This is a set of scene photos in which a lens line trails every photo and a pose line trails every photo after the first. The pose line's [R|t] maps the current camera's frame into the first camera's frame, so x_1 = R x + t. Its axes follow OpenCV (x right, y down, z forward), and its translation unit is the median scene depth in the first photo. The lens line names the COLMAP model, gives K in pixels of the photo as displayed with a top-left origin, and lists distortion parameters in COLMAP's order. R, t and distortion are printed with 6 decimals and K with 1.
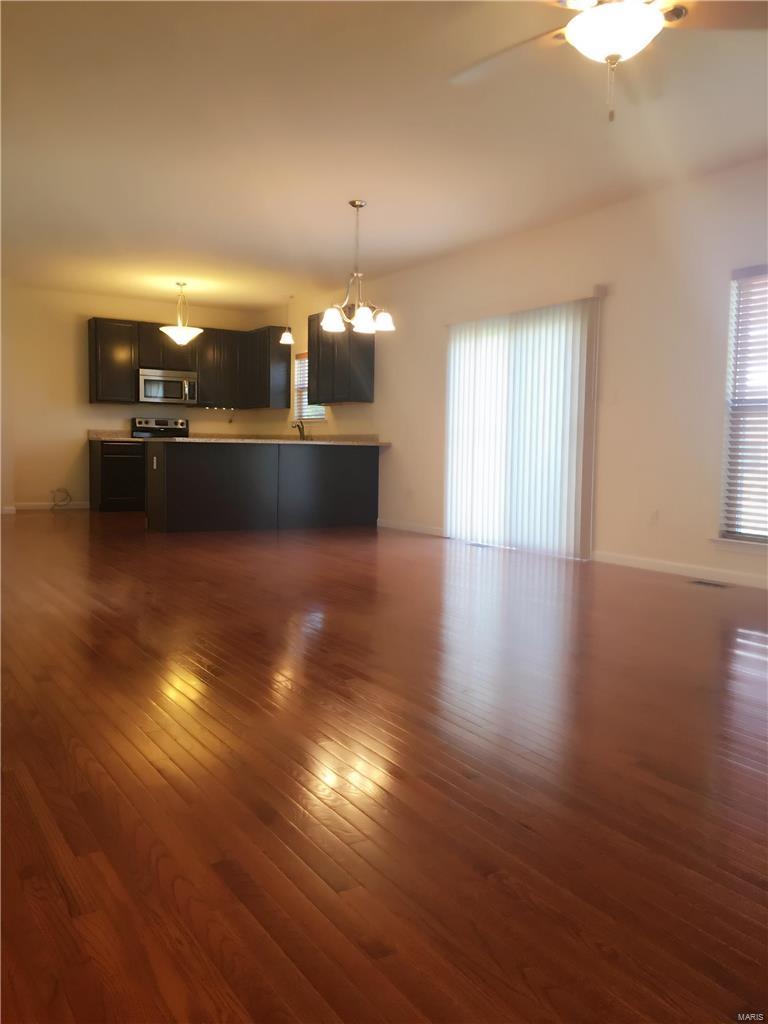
lens RADIAL K [[874.4, 0, 389.1], [0, 874.4, 509.5], [0, 0, 1]] dist [0.040030, -0.031739]
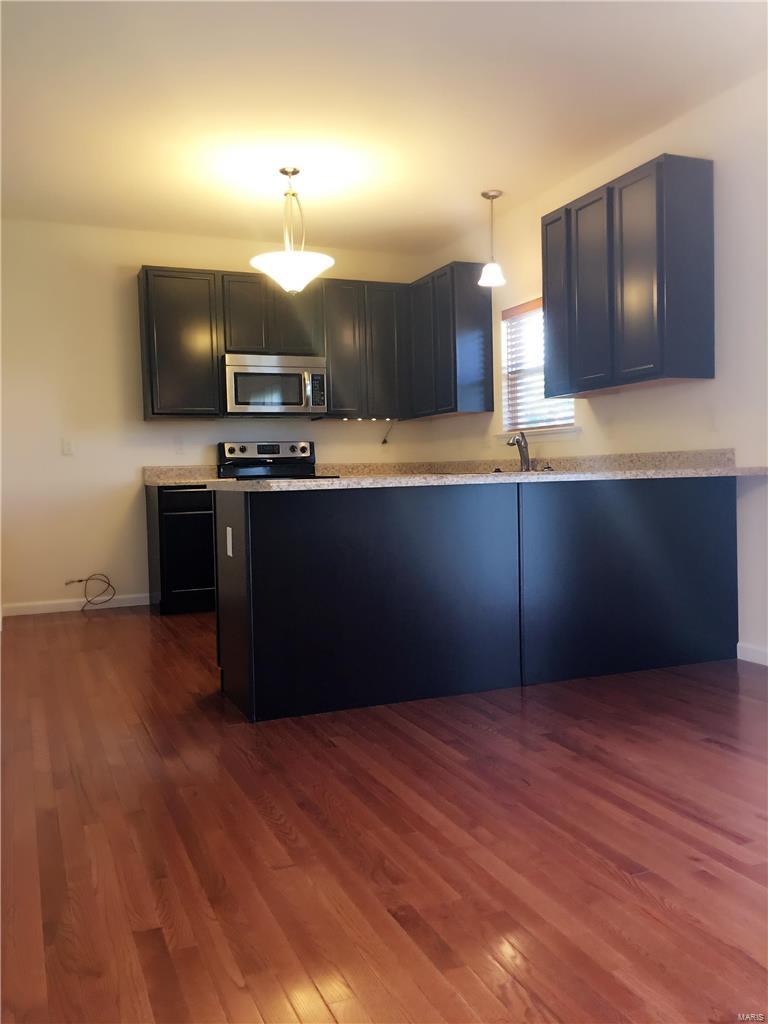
lens RADIAL K [[874.4, 0, 382.7], [0, 874.4, 512.3], [0, 0, 1]] dist [0.040030, -0.031739]
pose [[0.986732, -0.034886, -0.158566, -0.098080], [0.031159, 0.999178, -0.025931, -0.041116], [0.159340, 0.020646, 0.987008, 0.455943]]
